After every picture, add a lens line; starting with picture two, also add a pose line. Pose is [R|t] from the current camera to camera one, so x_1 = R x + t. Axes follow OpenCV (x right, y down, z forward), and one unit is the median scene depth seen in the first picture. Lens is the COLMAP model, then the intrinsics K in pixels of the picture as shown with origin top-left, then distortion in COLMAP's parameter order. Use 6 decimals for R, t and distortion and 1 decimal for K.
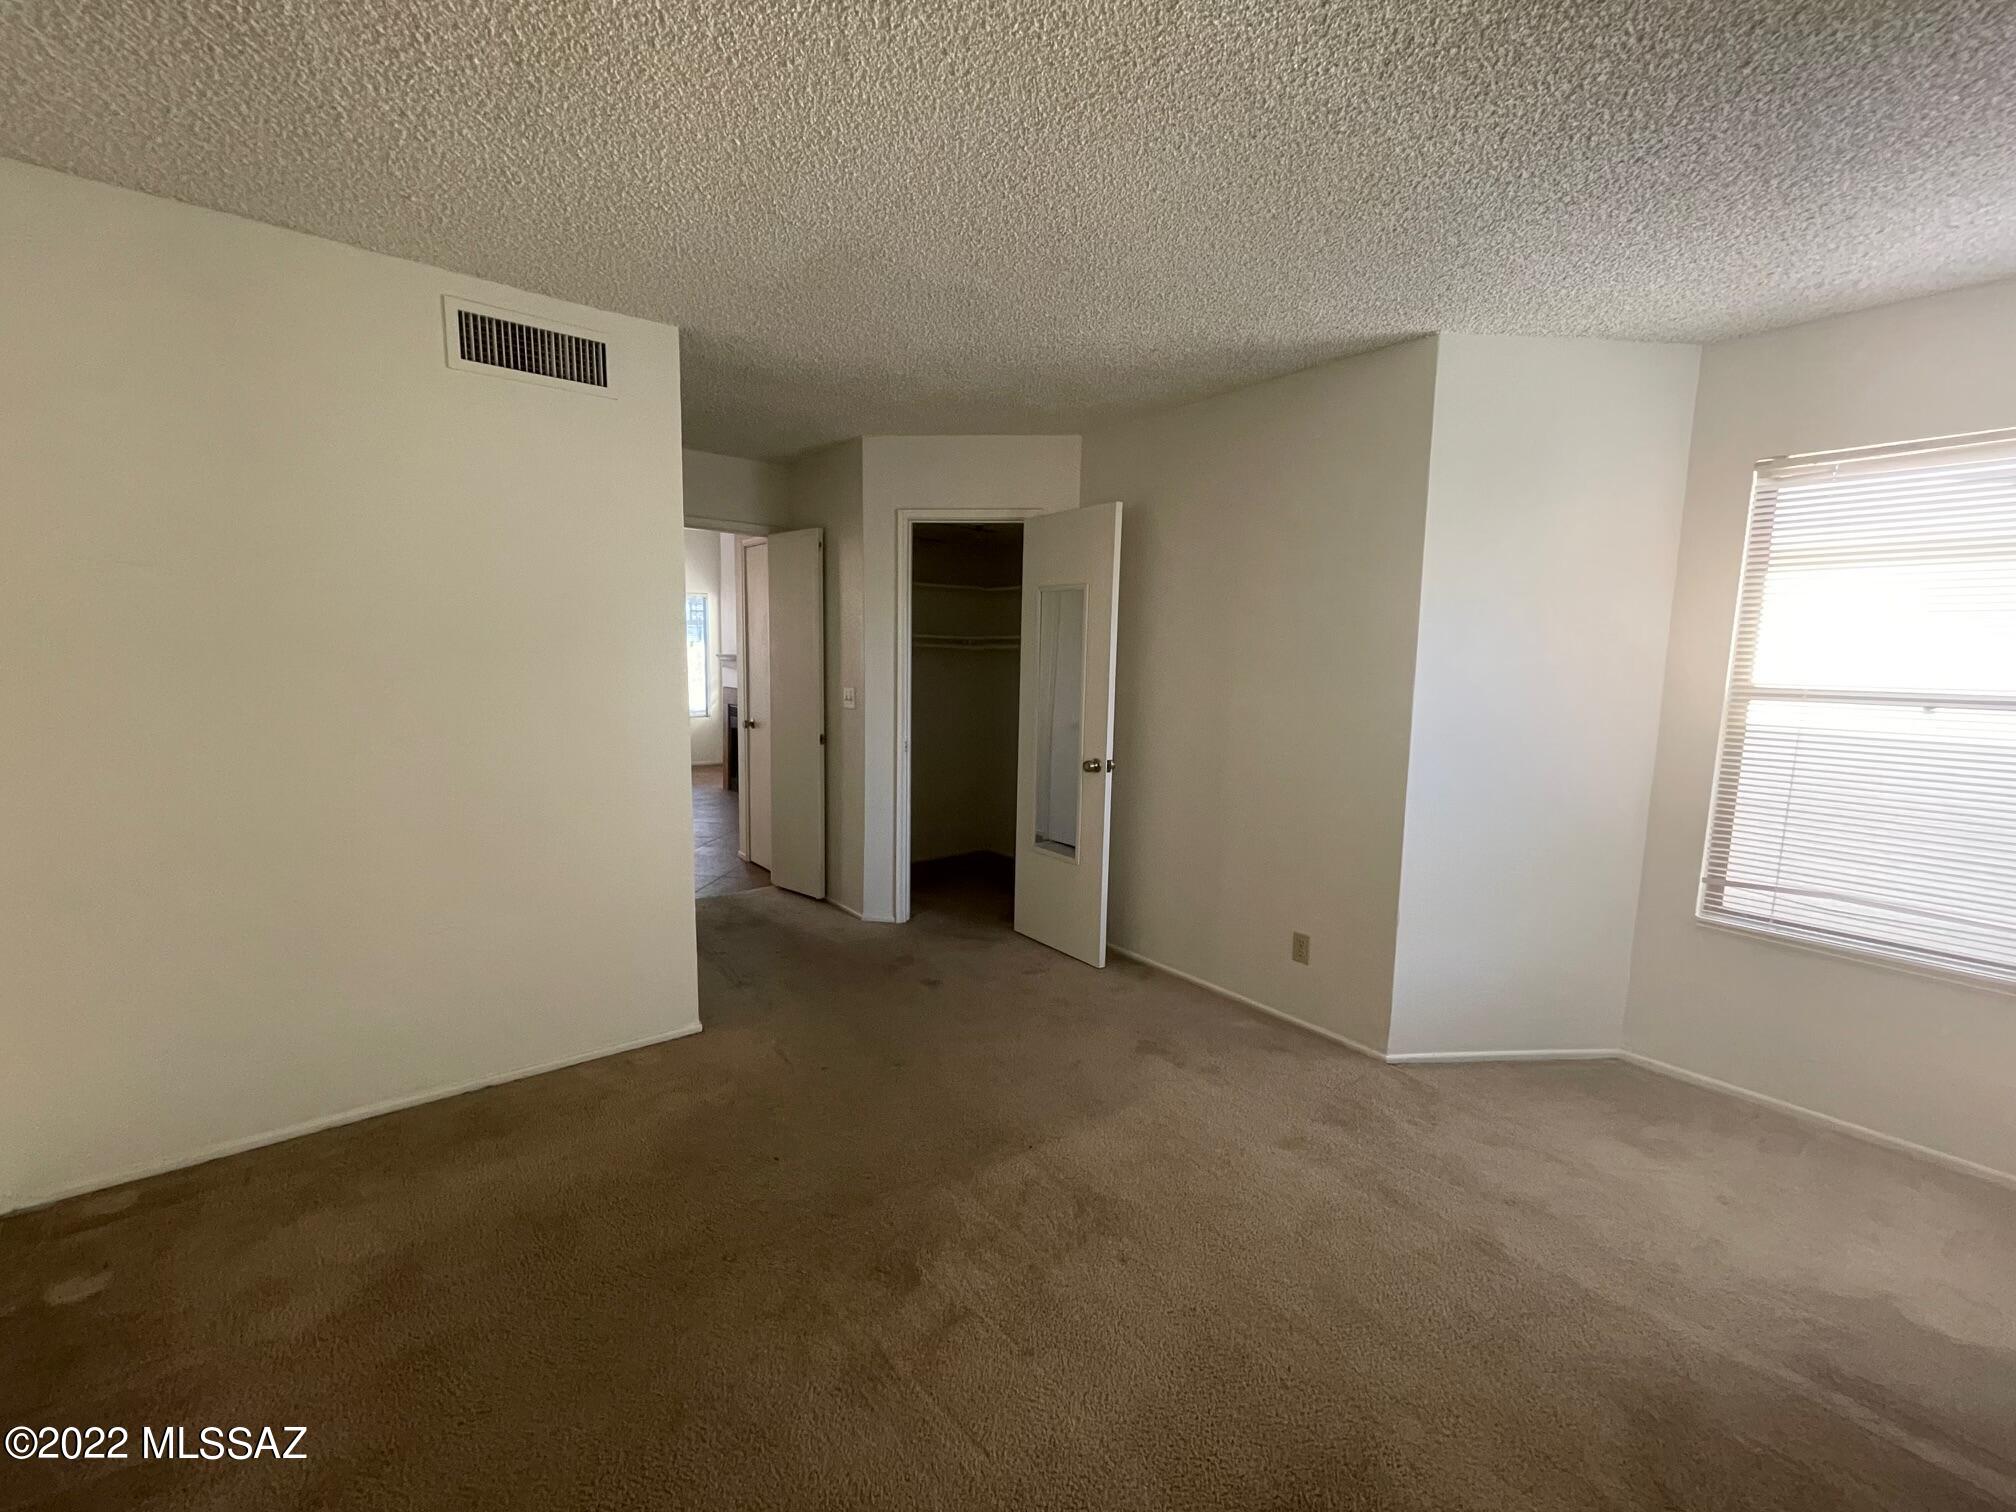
lens RADIAL K [[818.9, 0, 1007.7], [0, 818.9, 754.2], [0, 0, 1]] dist [-0.001648, 0.000053]
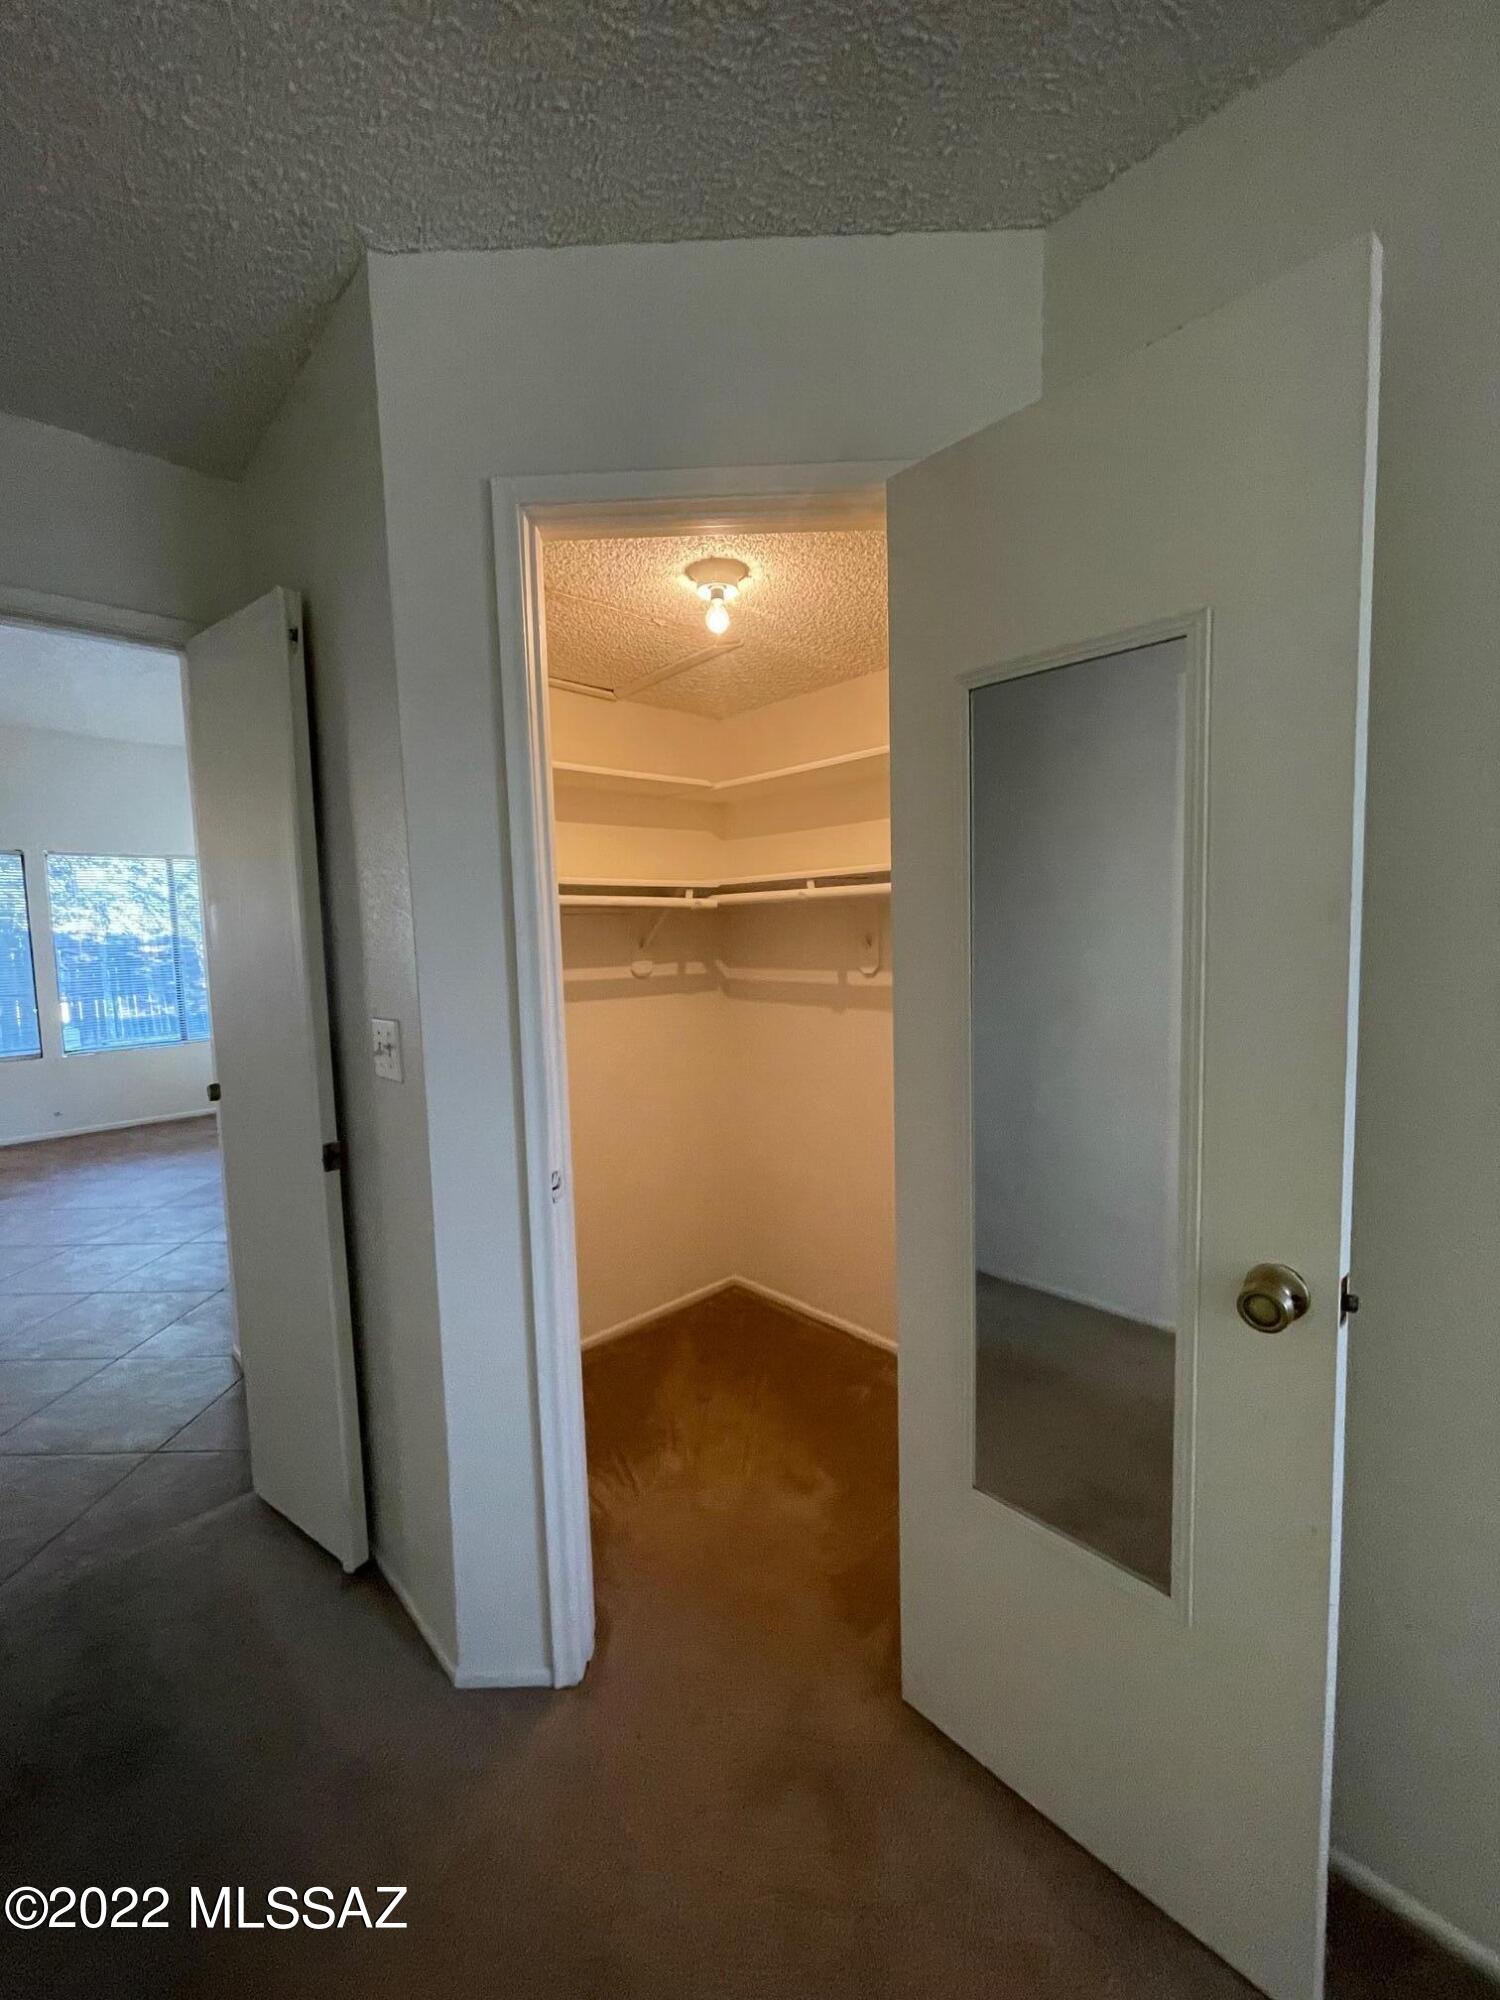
lens RADIAL K [[812.4, 0, 748.9], [0, 812.4, 995.4], [0, 0, 1]] dist [-0.001648, 0.000053]
pose [[0.994930, -0.055992, 0.083545, -0.066052], [0.058793, 0.997775, -0.031450, -0.070451], [-0.081598, 0.036202, 0.996008, 0.632195]]
